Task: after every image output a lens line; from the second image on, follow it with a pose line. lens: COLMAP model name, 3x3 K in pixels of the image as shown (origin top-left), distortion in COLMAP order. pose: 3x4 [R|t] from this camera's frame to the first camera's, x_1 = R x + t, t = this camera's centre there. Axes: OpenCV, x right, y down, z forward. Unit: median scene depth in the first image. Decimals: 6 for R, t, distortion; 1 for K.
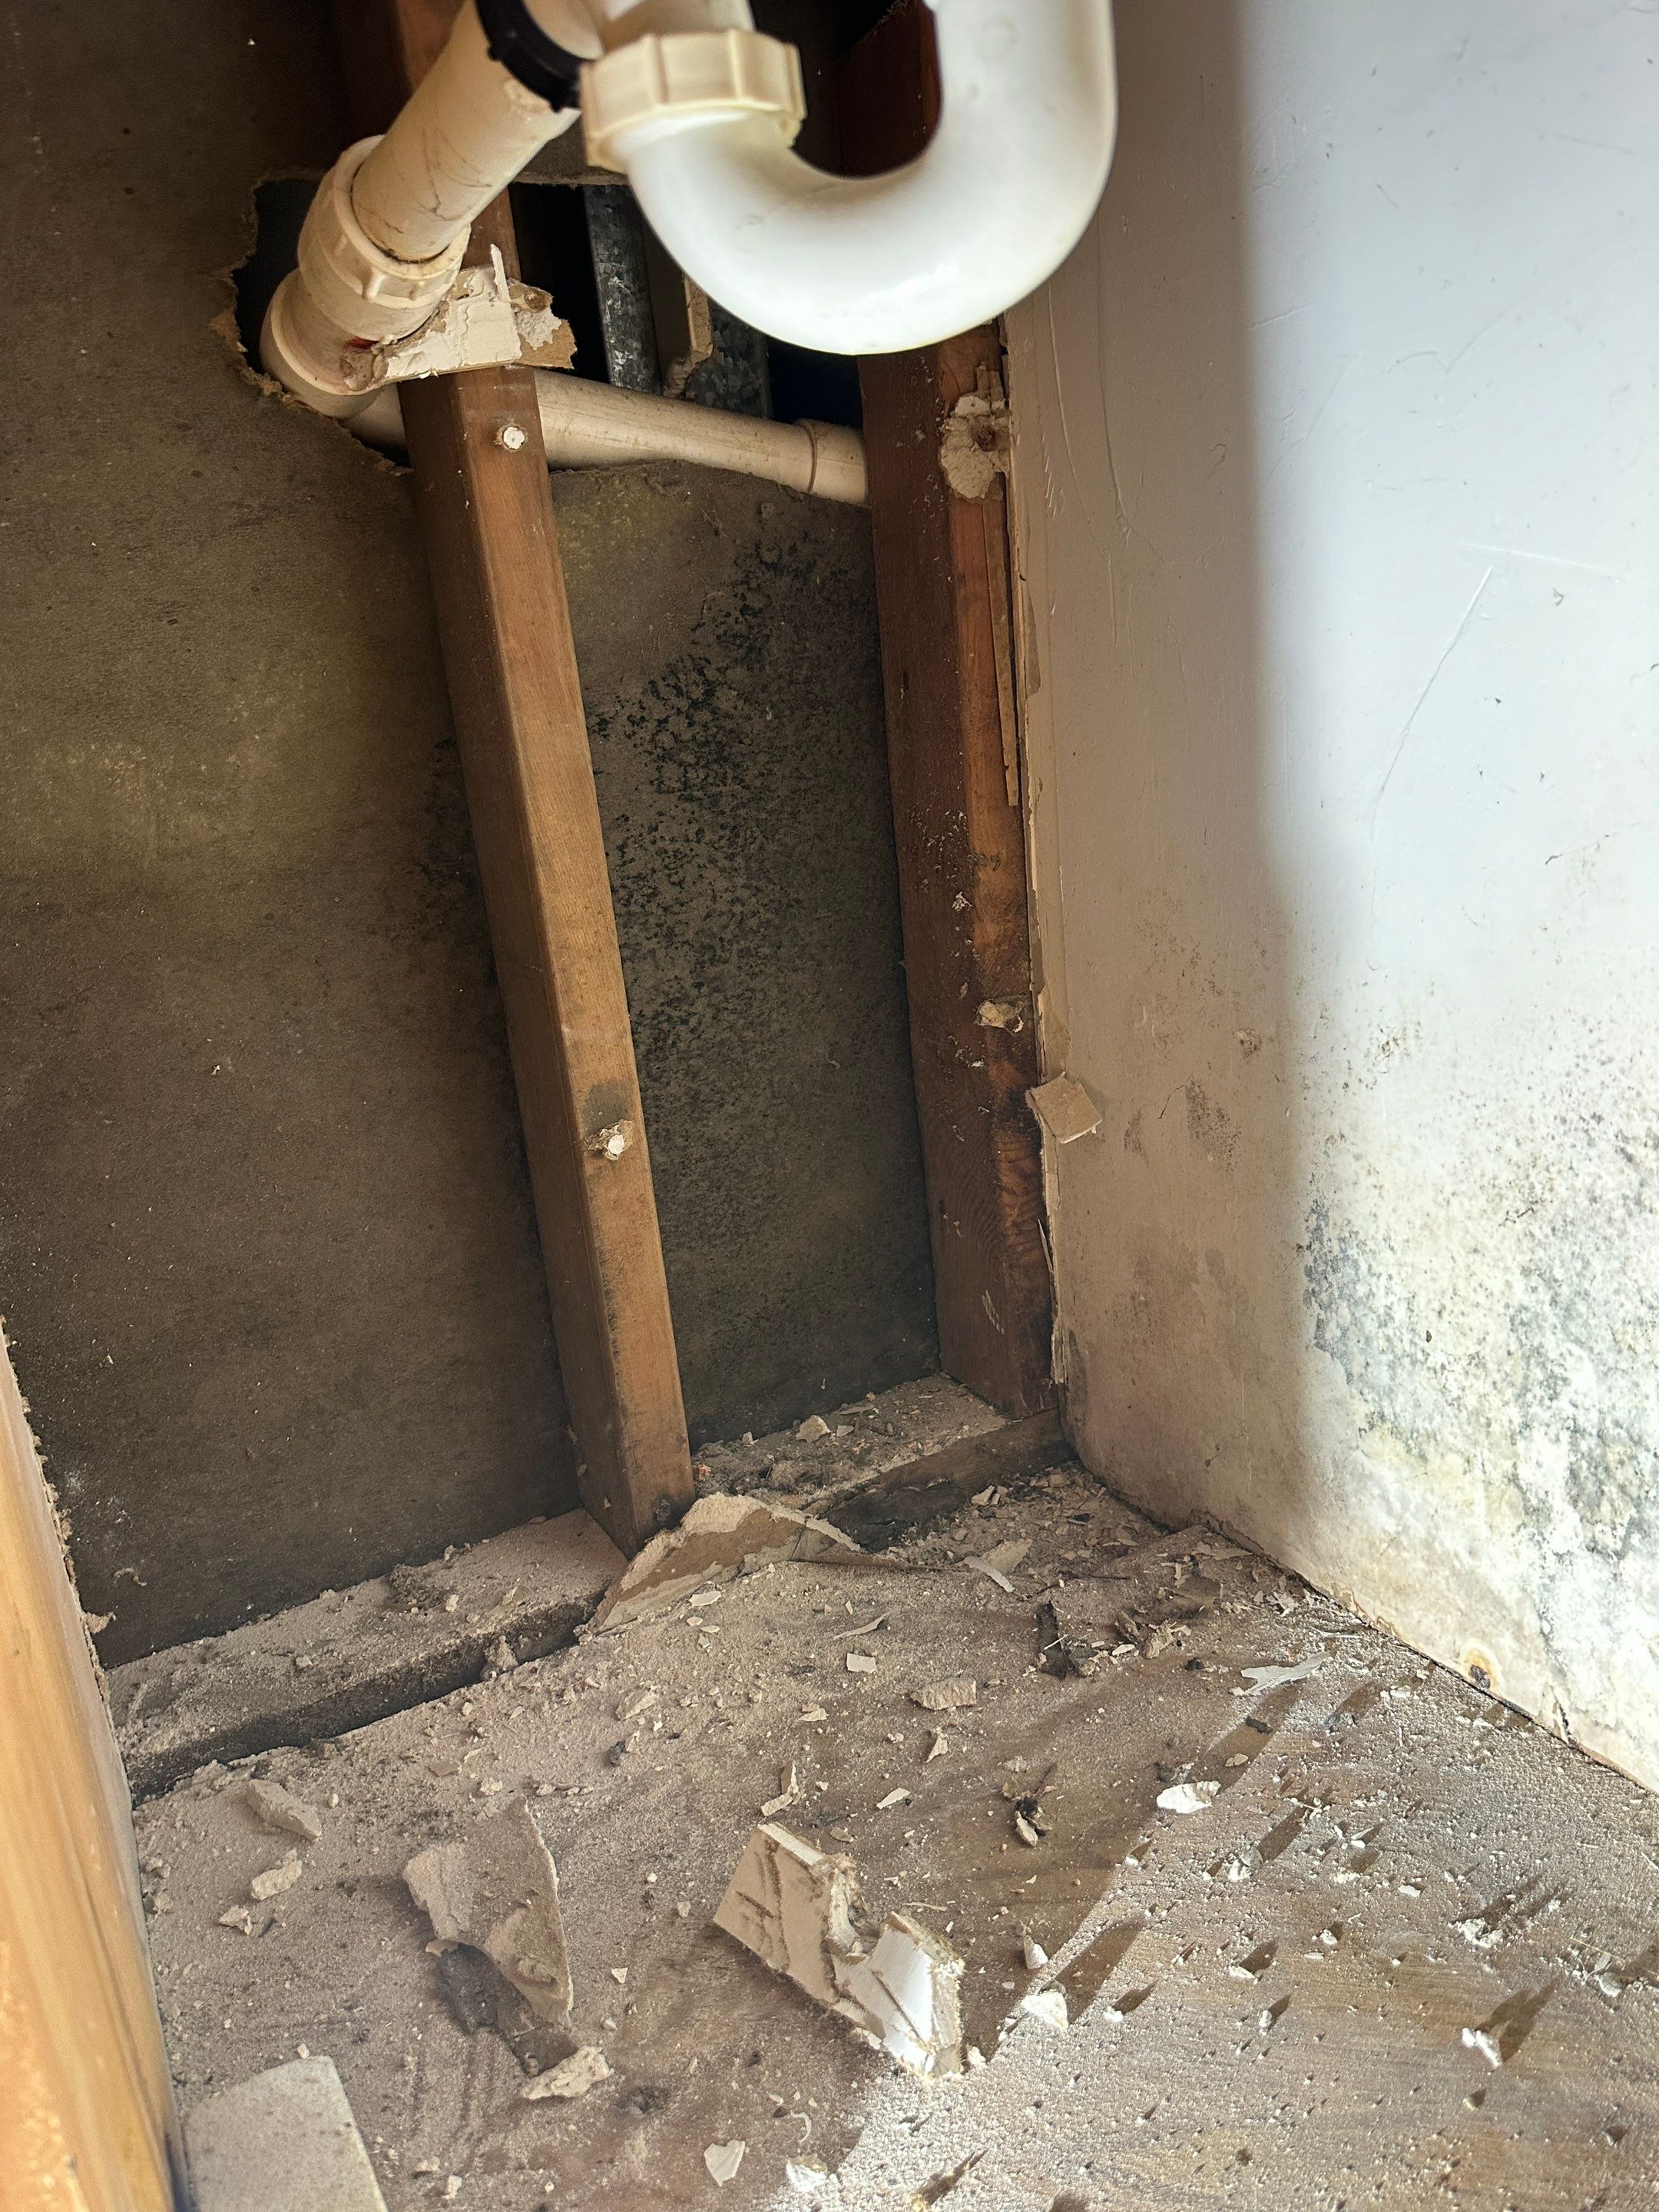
lens RADIAL K [[1567.3, 0, 832.9], [0, 1567.3, 1115.8], [0, 0, 1]] dist [0.054430, -0.073870]
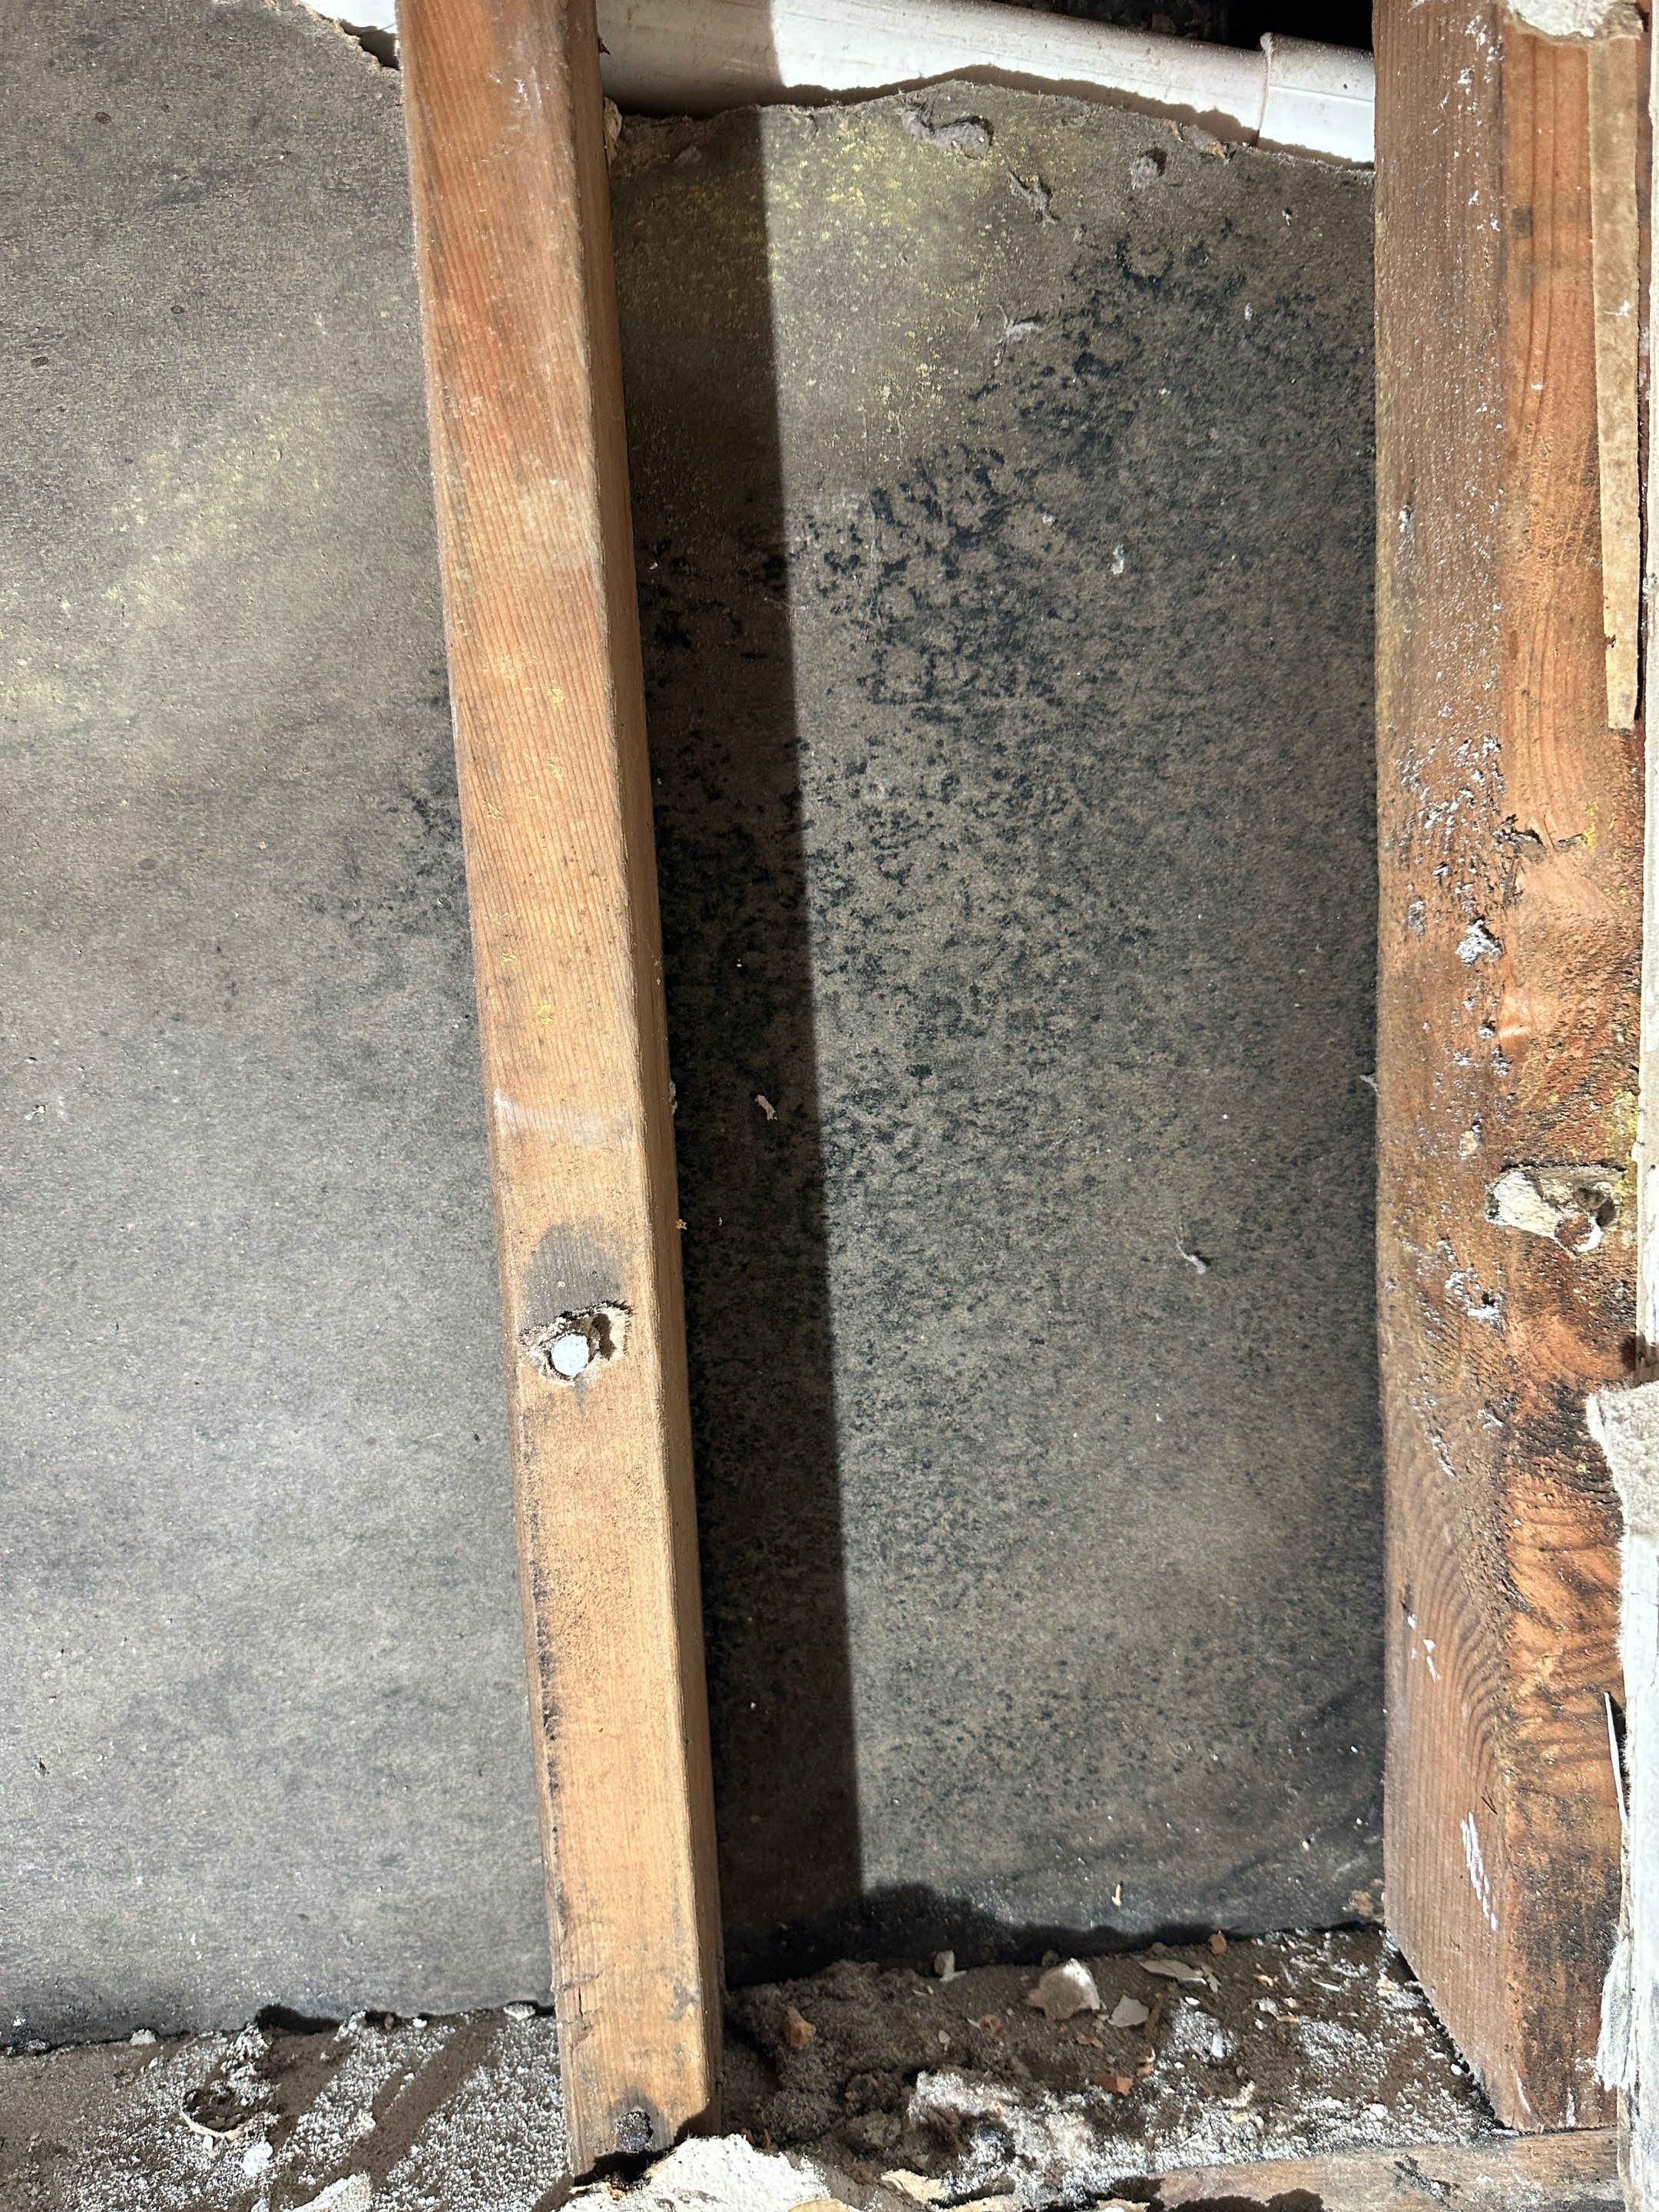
lens RADIAL K [[1581.8, 0, 826.7], [0, 1581.8, 1093.7], [0, 0, 1]] dist [0.029438, -0.054430]
pose [[0.894627, 0.102779, -0.434832, 0.130683], [-0.152735, 0.984906, -0.081441, -0.032177], [0.419898, 0.139274, 0.896821, 0.579105]]
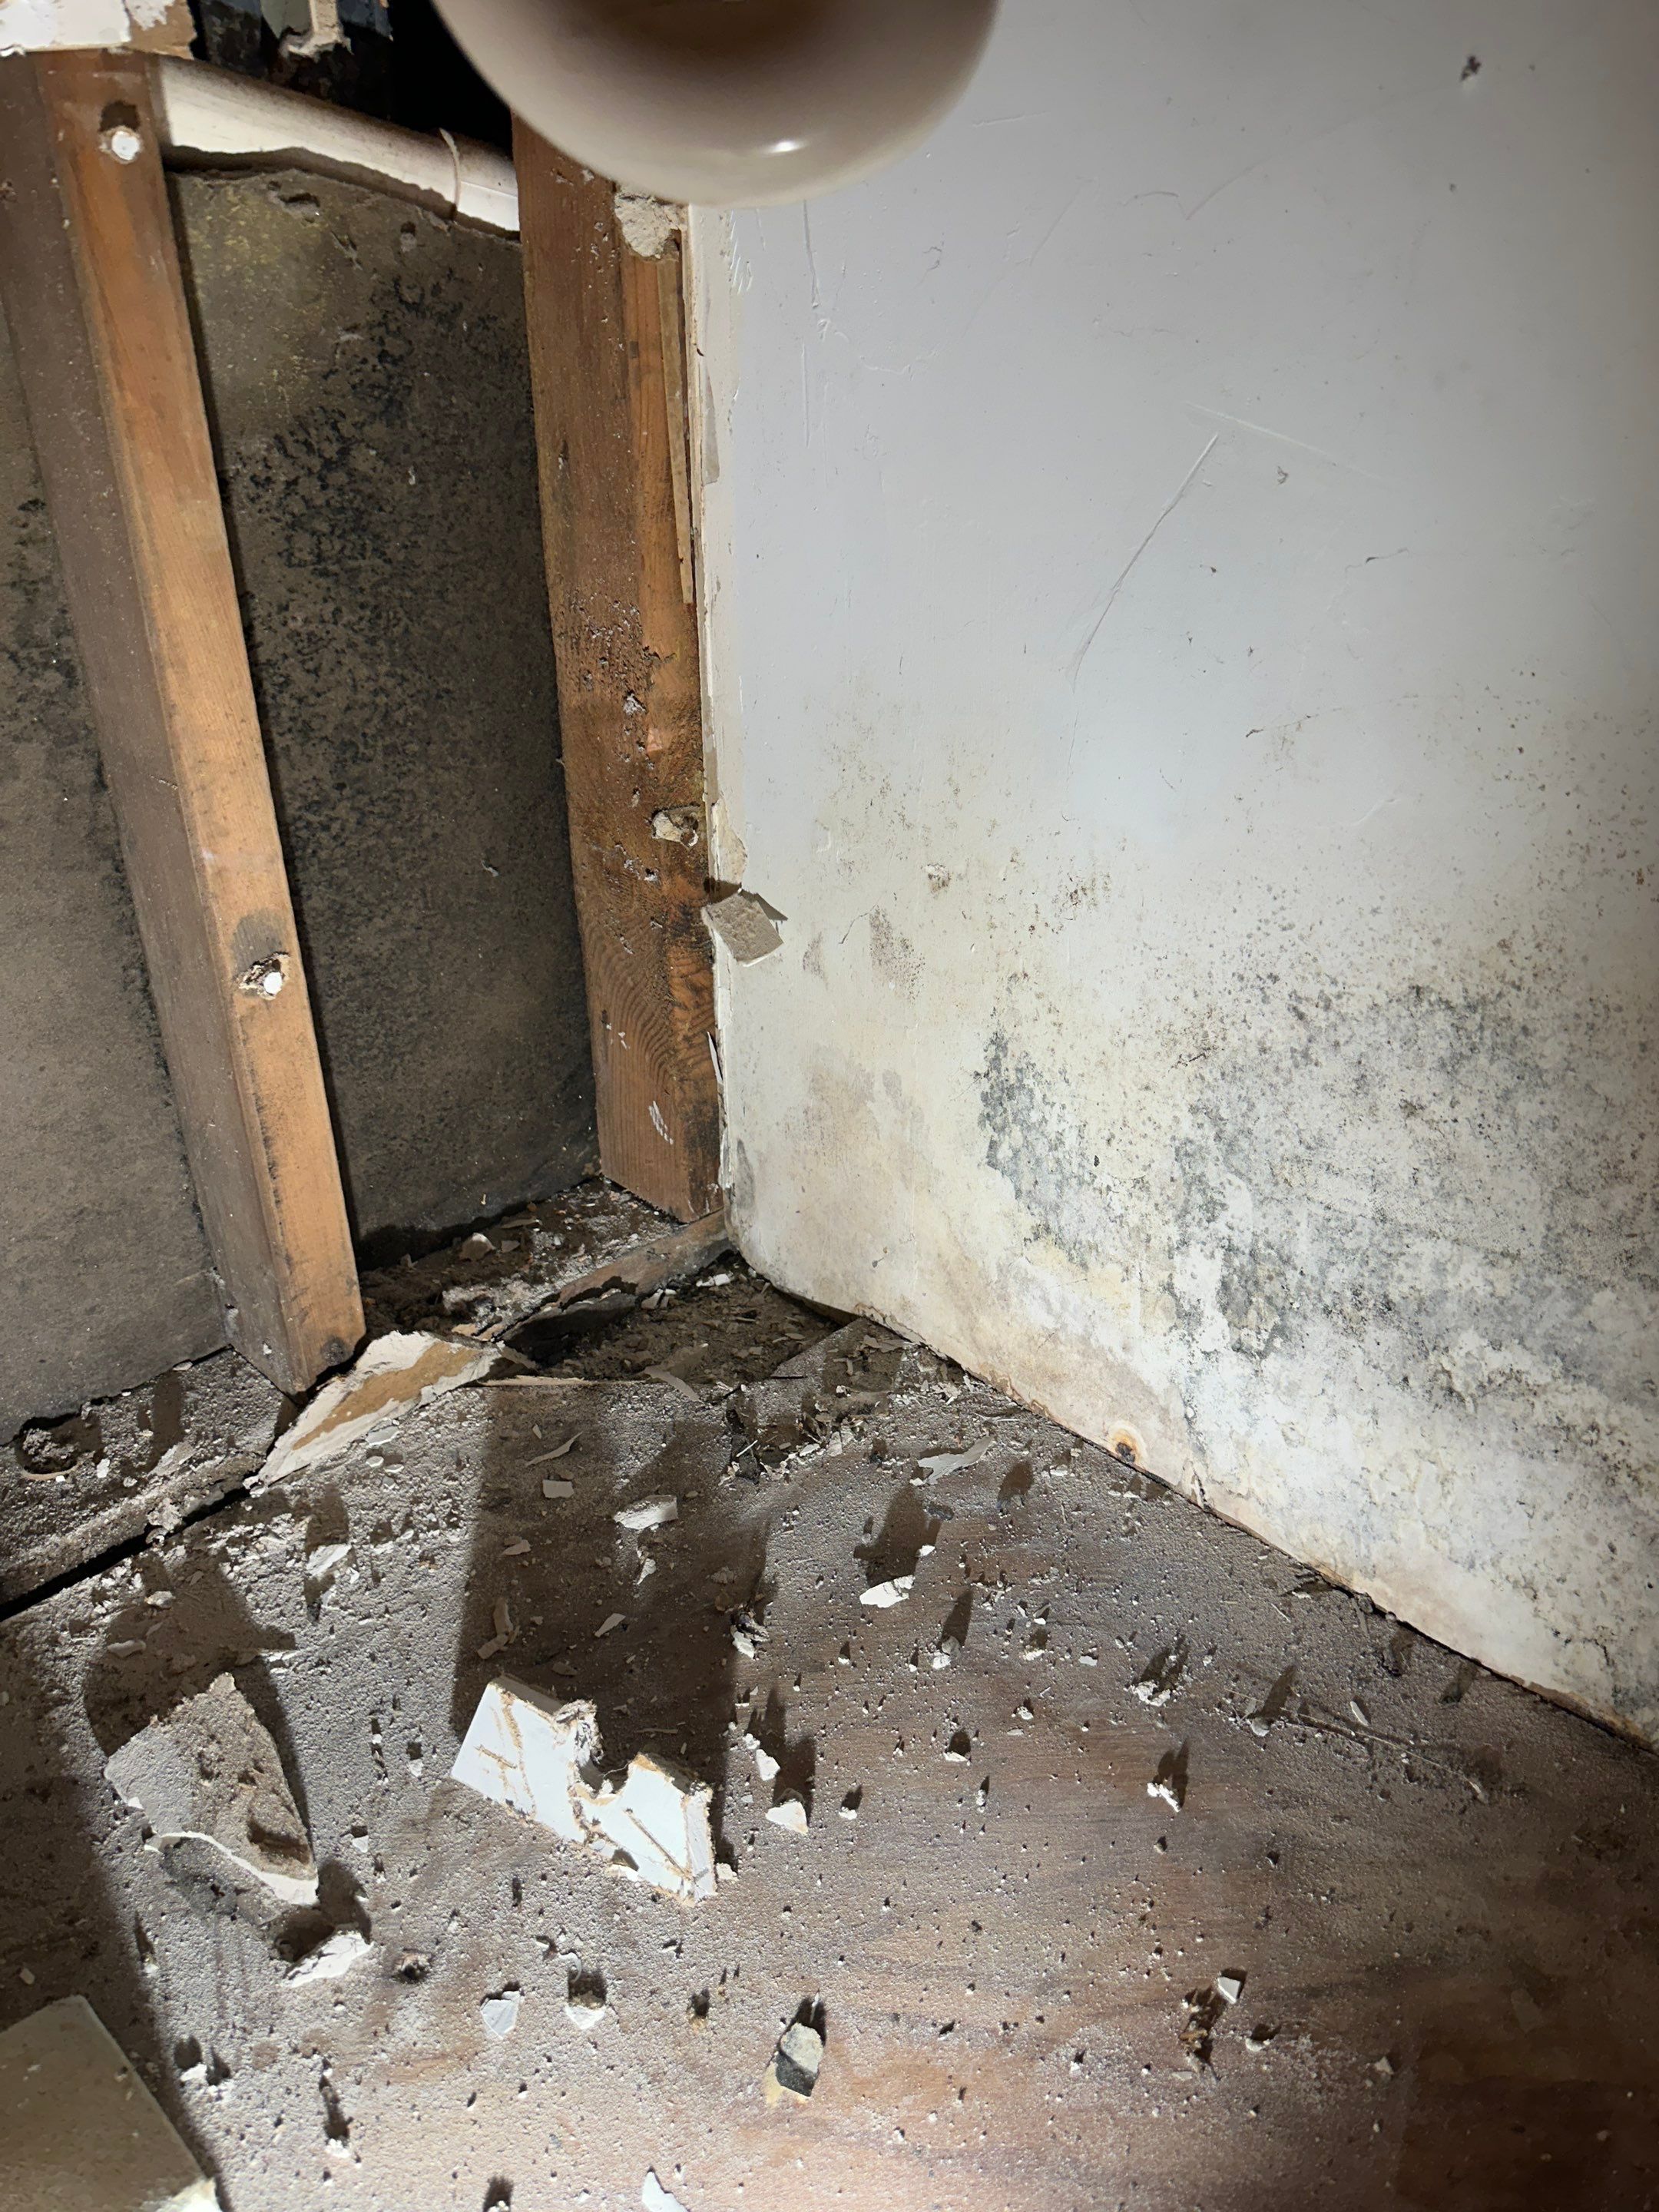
lens RADIAL K [[1567.3, 0, 828.8], [0, 1567.3, 1093.6], [0, 0, 1]] dist [0.054430, -0.073870]
pose [[0.960260, -0.037591, 0.276565, -0.083431], [-0.009991, 0.985625, 0.168655, -0.074124], [-0.278929, -0.164715, 0.946080, 0.036325]]
